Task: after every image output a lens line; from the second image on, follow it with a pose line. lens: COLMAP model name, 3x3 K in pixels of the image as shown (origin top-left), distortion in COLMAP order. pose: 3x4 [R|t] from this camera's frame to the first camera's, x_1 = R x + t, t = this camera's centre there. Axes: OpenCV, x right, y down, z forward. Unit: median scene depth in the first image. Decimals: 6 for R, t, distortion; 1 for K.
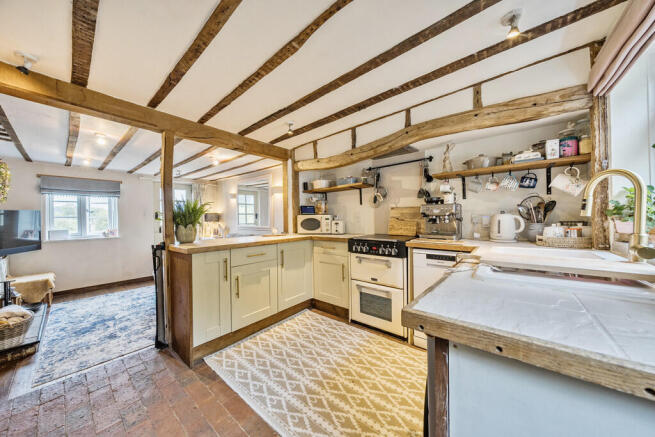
lens RADIAL K [[221.5, 0, 324.6], [0, 221.5, 218.9], [0, 0, 1]] dist [-0.000955, -0.000024]
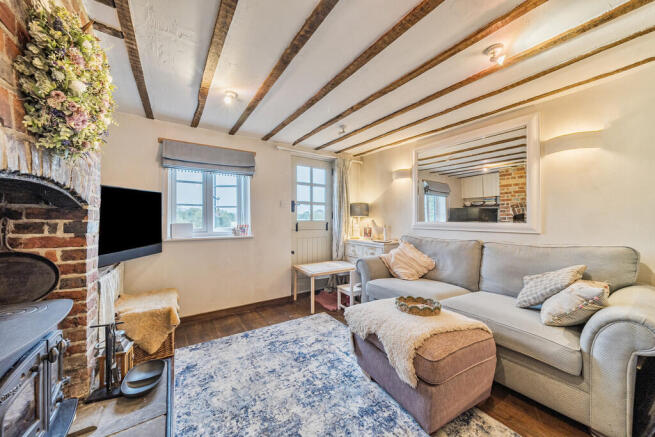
lens RADIAL K [[233.1, 0, 329.7], [0, 233.1, 217.9], [0, 0, 1]] dist [-0.000586, 0.000000]
pose [[0.963445, 0.016998, -0.267365, -0.528911], [-0.016700, 0.999855, 0.003387, 0.021463], [0.267384, 0.001202, 0.963589, 0.399884]]
